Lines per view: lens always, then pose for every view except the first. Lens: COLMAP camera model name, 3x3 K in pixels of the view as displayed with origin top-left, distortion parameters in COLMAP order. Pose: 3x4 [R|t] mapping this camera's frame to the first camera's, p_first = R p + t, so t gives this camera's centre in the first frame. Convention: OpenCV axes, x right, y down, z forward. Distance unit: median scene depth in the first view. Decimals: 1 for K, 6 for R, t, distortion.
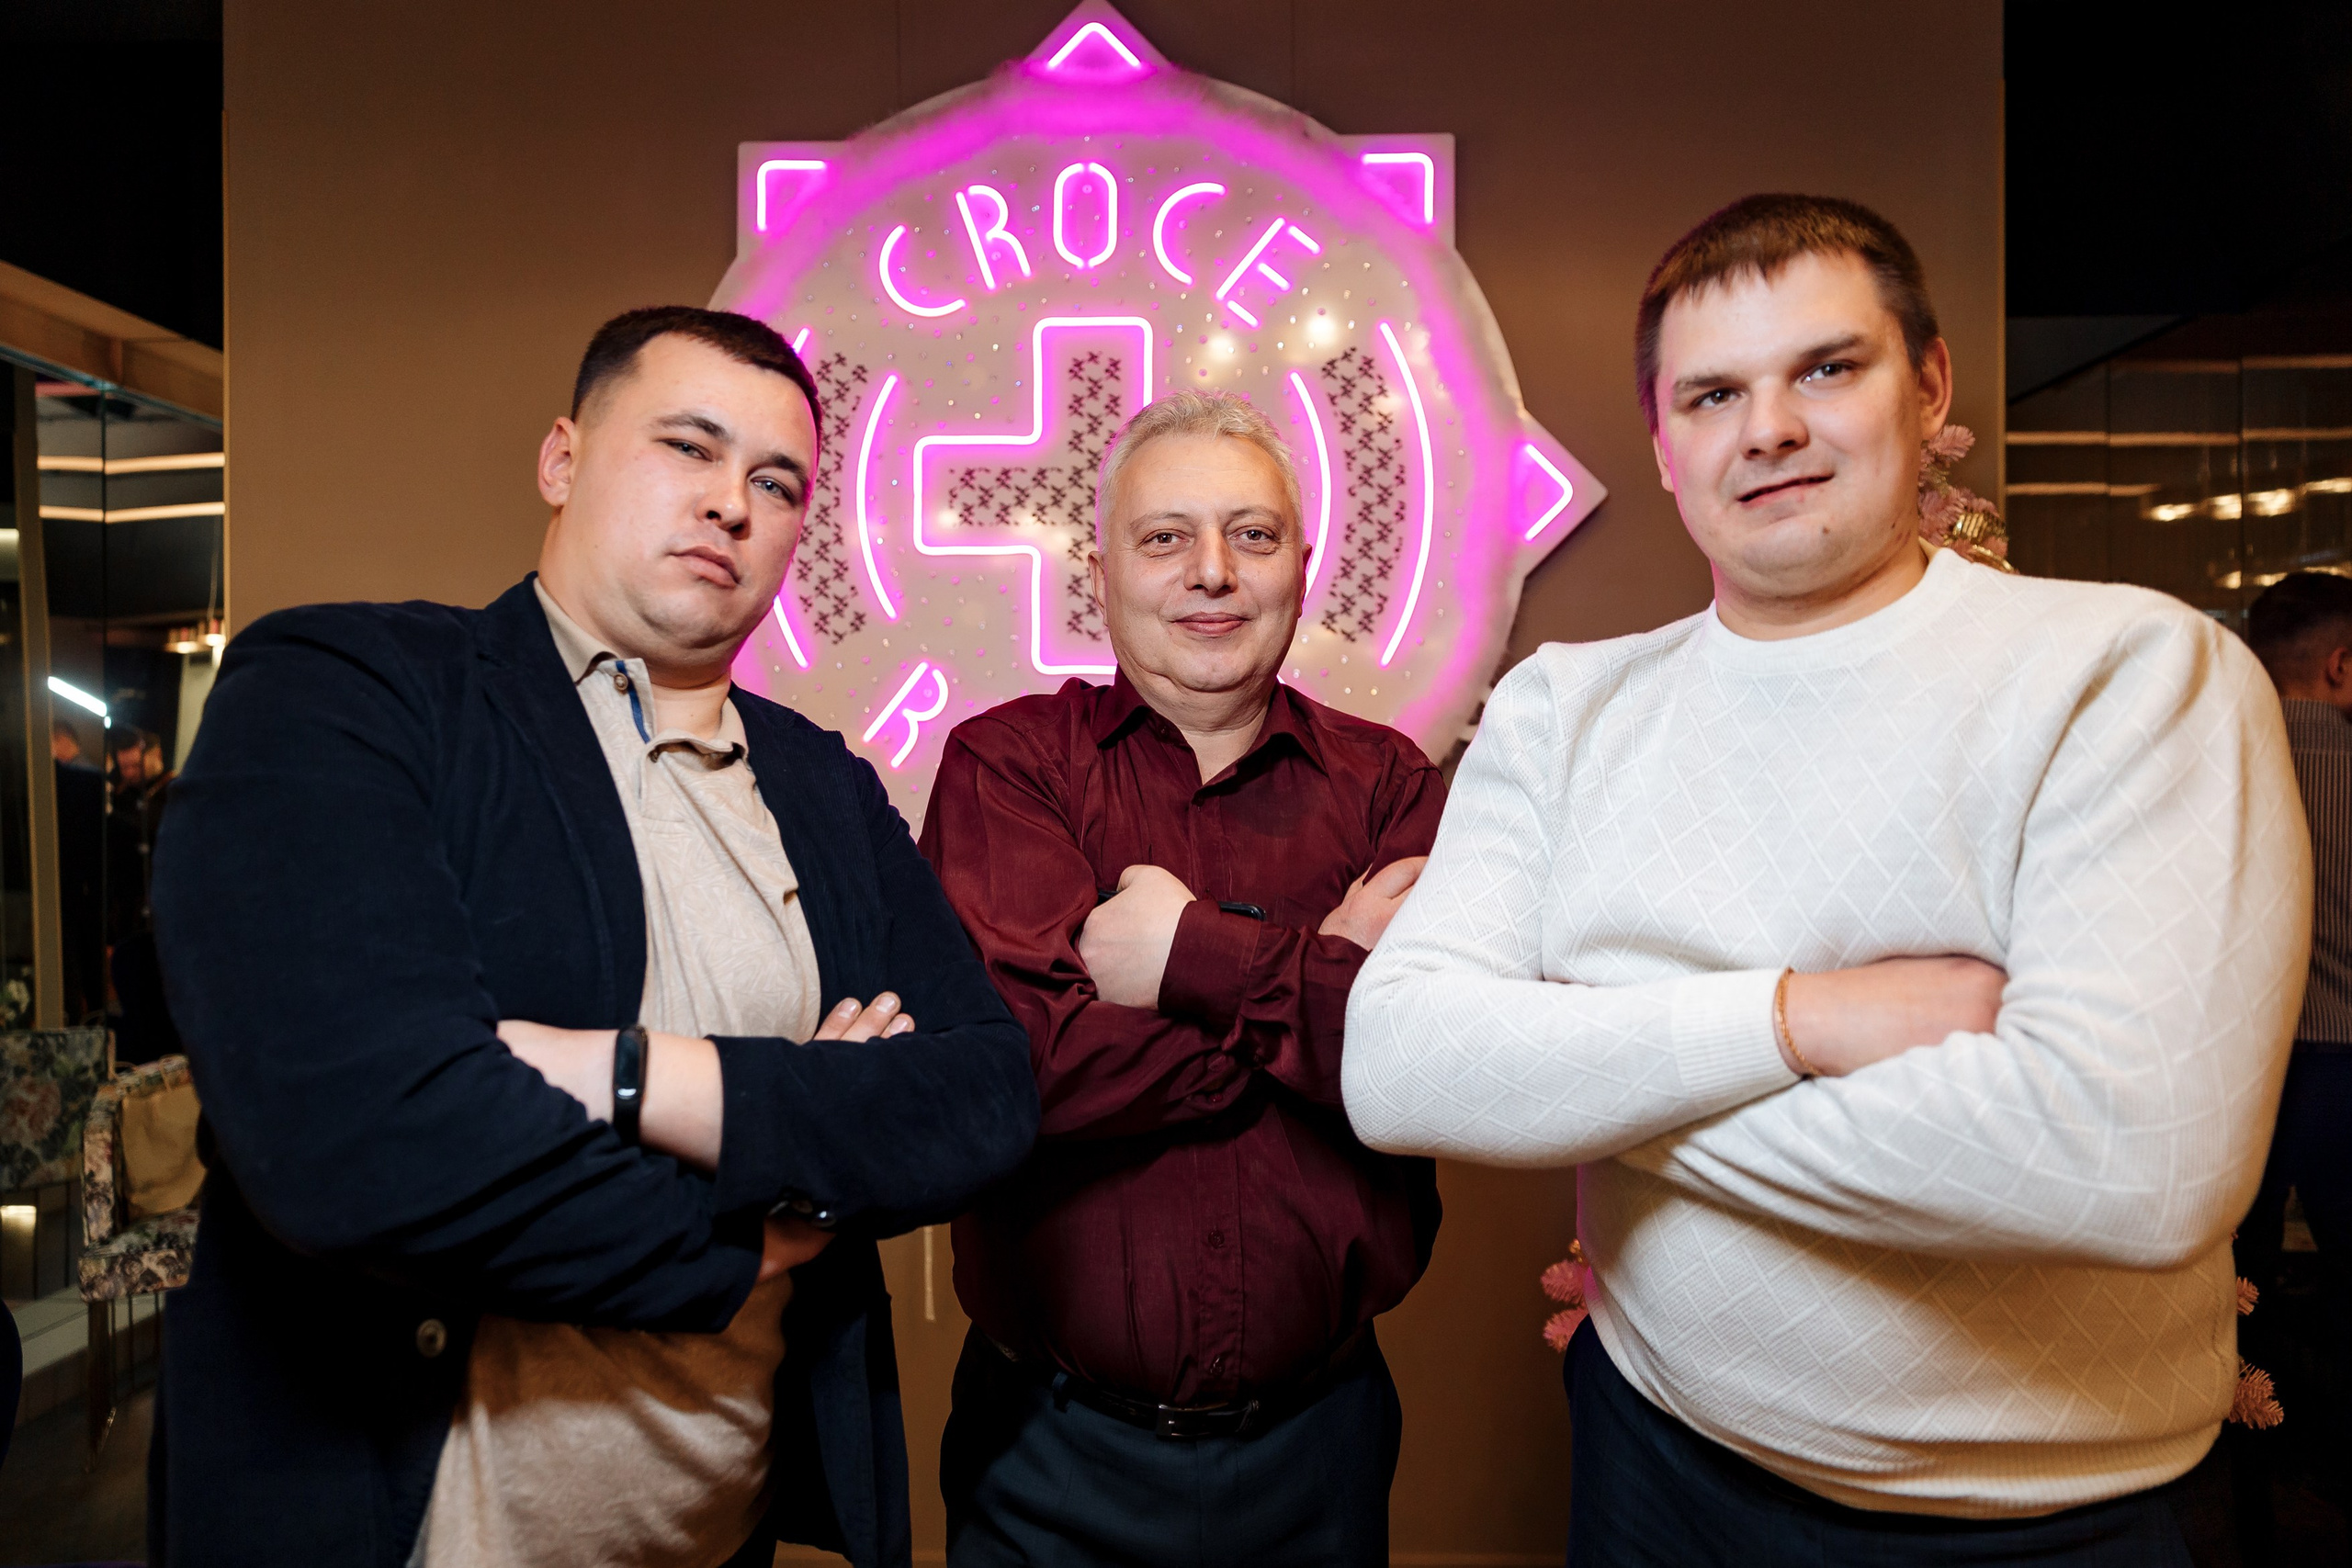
lens RADIAL K [[1621.1, 0, 1176.0], [0, 1621.1, 768.3], [0, 0, 1]] dist [0.016920, -0.005835]
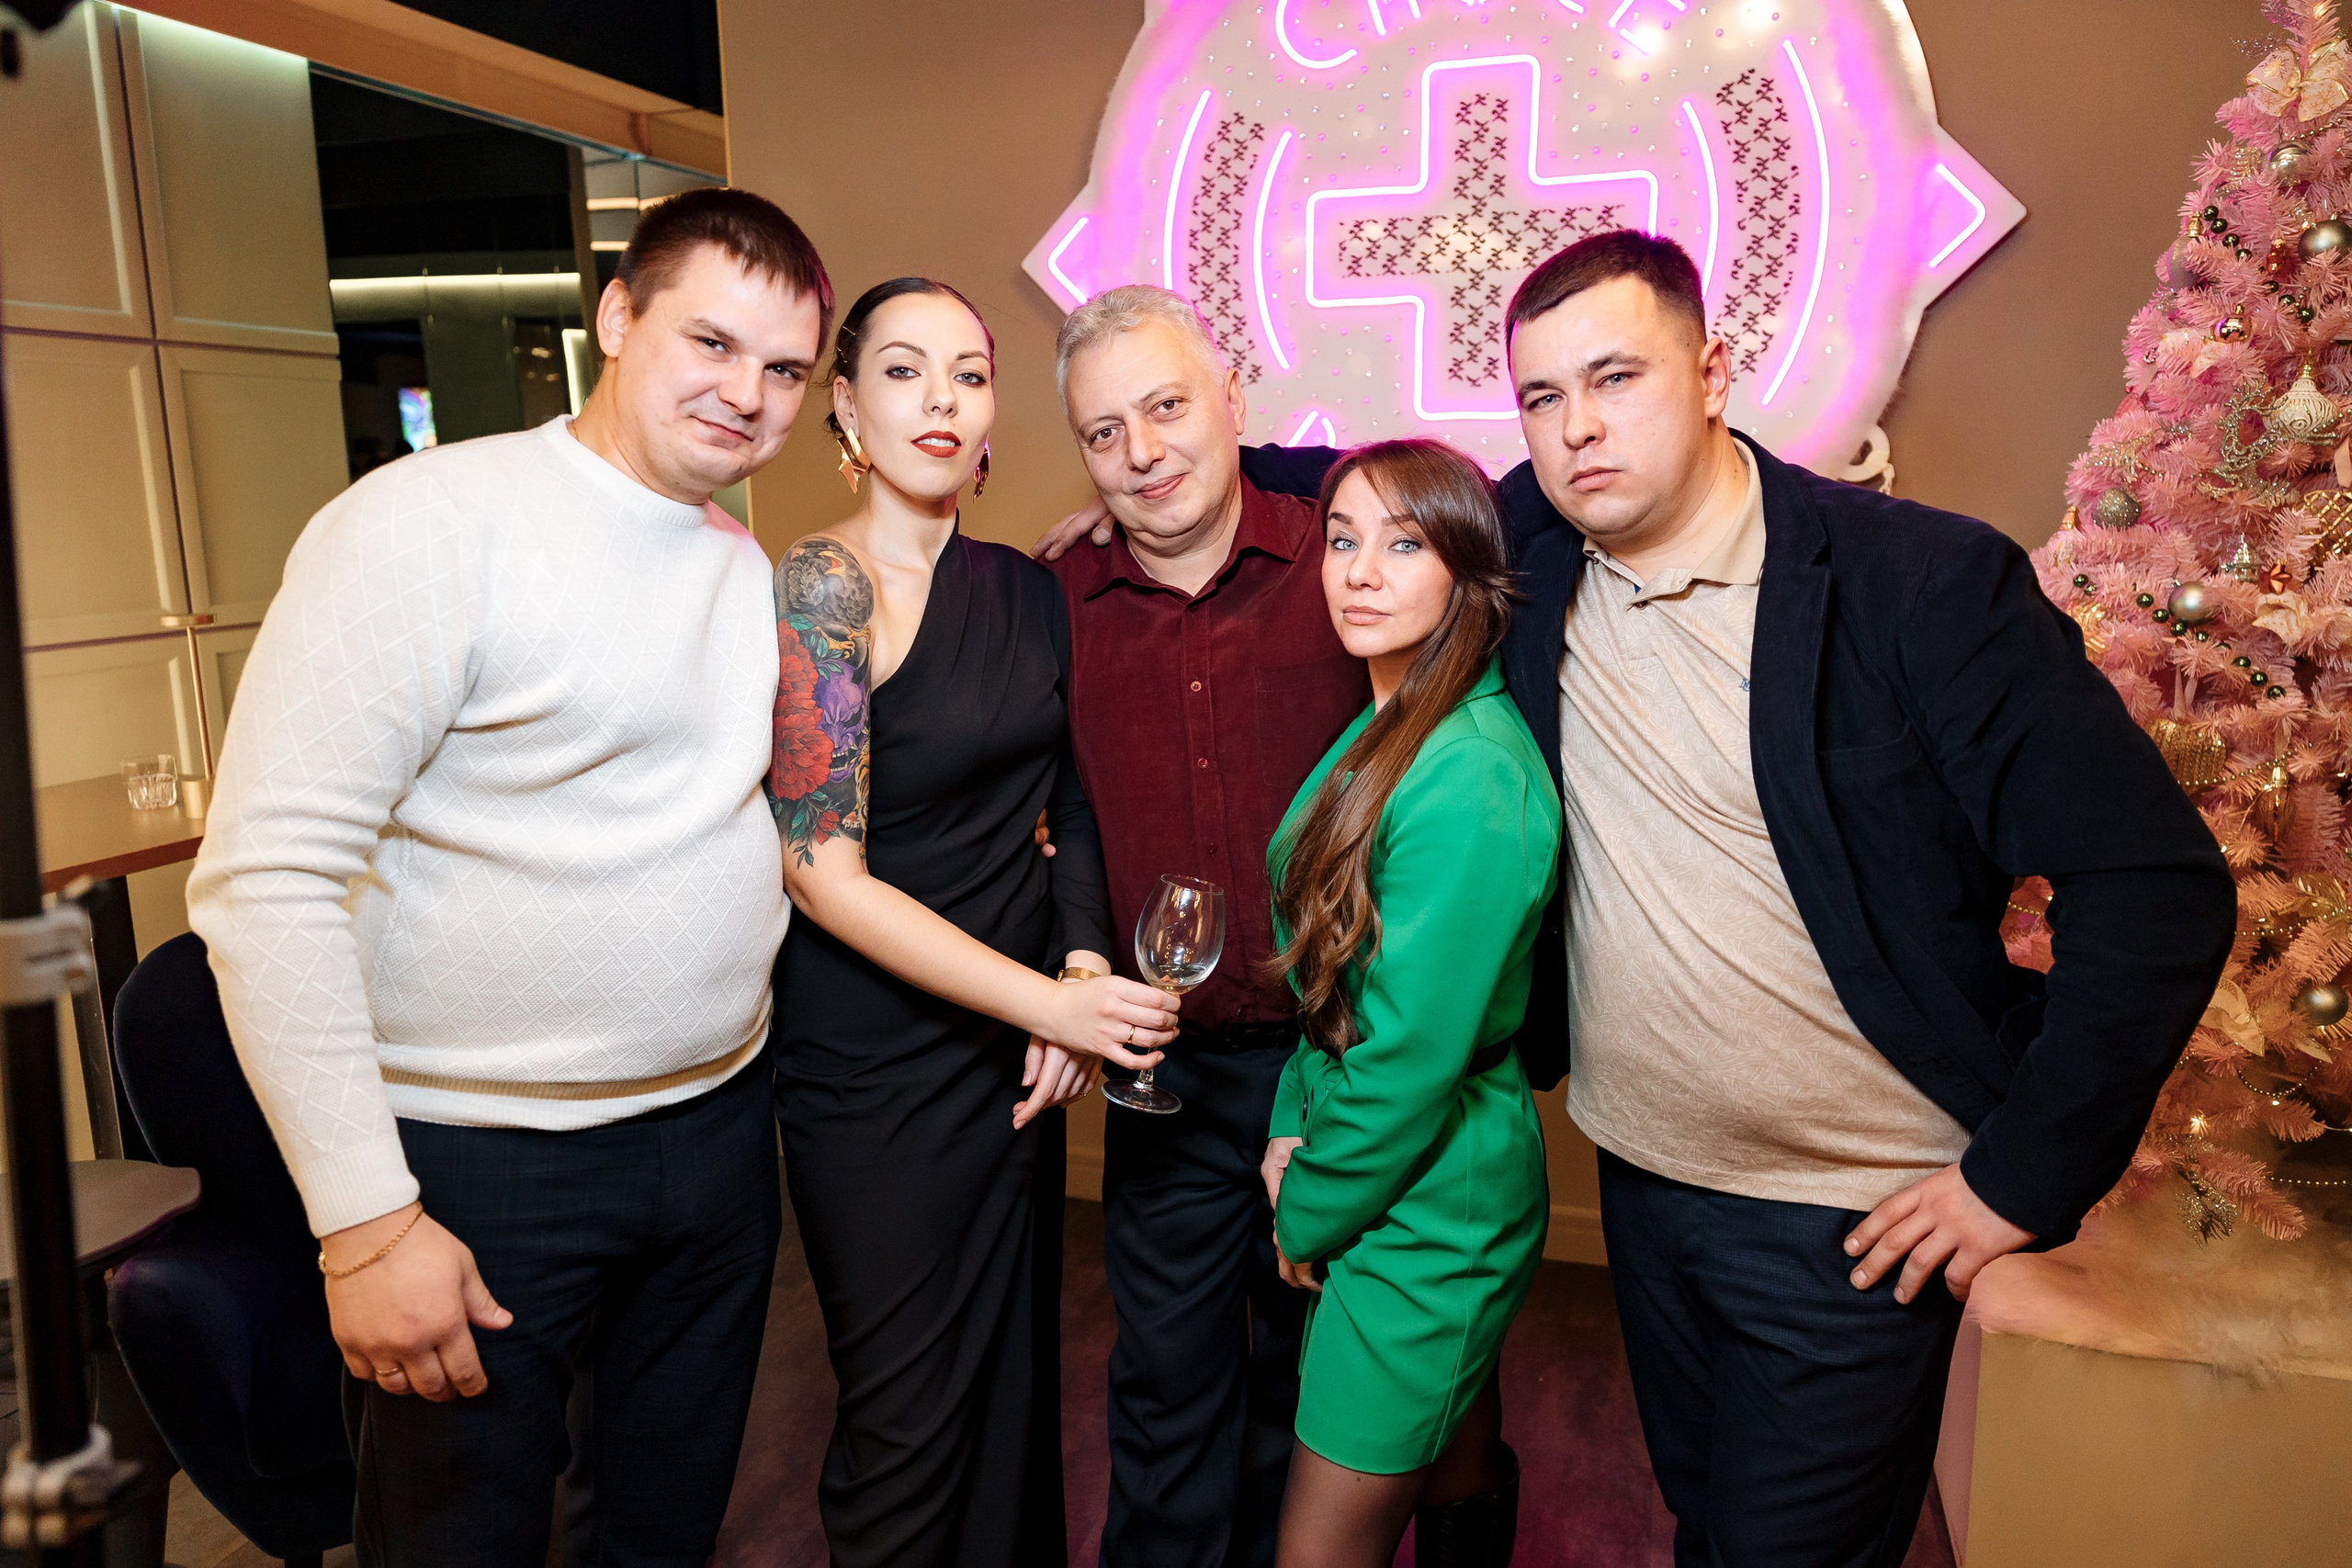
lens RADIAL K [[1619.4, 0, 1186.2], [0, 1619.4, 771.2], [0, 0, 1]] dist [0.021038, -0.011151]
pose [[0.962351, 0.040506, -0.268776, 0.062670], [0.012426, 0.981244, 0.192369, -0.038842], [0.271527, -0.188466, 0.943797, -0.089275]]
